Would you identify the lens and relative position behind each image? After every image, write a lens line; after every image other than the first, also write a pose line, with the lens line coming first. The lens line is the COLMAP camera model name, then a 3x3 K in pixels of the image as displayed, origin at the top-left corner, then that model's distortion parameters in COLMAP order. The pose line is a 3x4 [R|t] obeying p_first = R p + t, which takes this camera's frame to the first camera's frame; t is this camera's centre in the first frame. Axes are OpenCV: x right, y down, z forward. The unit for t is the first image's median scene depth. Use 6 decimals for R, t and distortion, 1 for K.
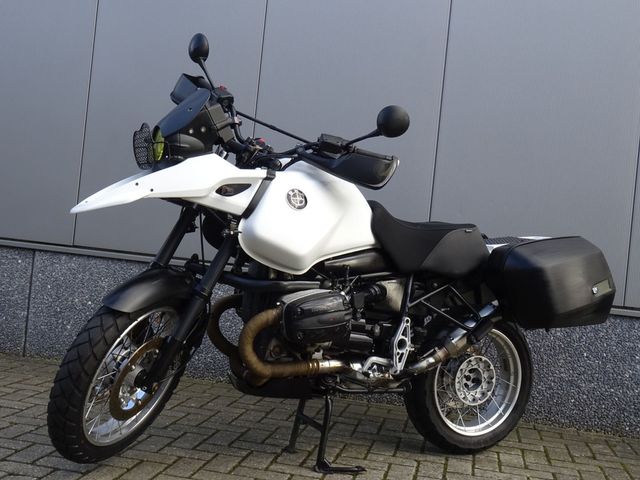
lens RADIAL K [[761.8, 0, 320.1], [0, 761.8, 238.3], [0, 0, 1]] dist [-0.107361, 0.000000]
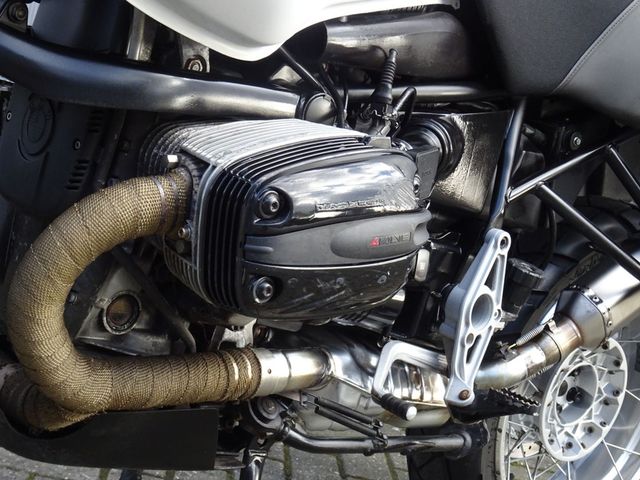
lens RADIAL K [[1229.8, 0, 320.3], [0, 1229.8, 242.0], [0, 0, 1]] dist [-0.054929, 0.000000]
pose [[0.950960, 0.092565, 0.295137, -0.120981], [-0.147146, 0.974669, 0.168429, 0.030821], [-0.272071, -0.203598, 0.940492, 0.524708]]
